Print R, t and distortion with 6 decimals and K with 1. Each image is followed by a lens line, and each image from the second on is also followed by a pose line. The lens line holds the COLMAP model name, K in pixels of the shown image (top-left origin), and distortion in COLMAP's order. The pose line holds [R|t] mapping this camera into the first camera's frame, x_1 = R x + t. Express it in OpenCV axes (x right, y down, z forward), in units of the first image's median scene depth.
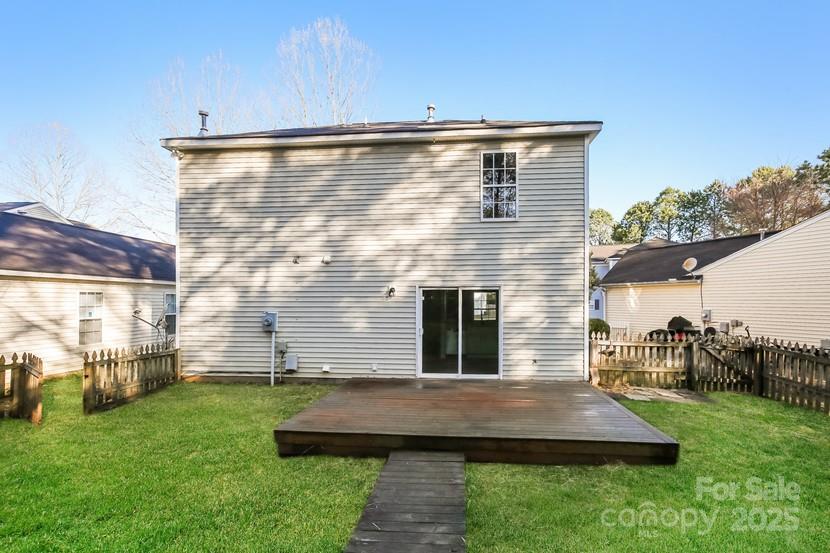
lens RADIAL K [[415.9, 0, 414.9], [0, 415.9, 300.2], [0, 0, 1]] dist [0.012828, 0.000431]
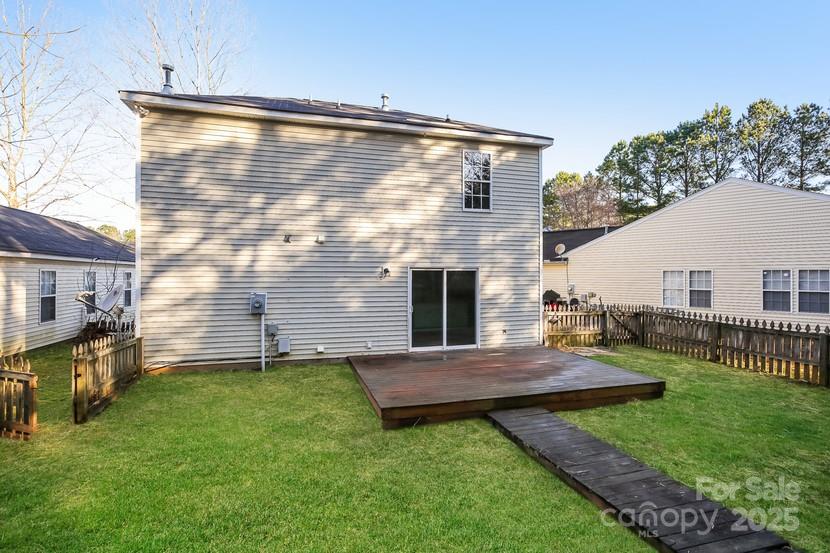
lens RADIAL K [[412.6, 0, 415.0], [0, 412.6, 276.5], [0, 0, 1]] dist [0.001027, 0.000279]
pose [[0.926485, -0.000787, 0.376331, -0.379307], [-0.001096, 0.999988, 0.004788, -0.014681], [-0.376330, -0.004849, 0.926473, 0.001149]]
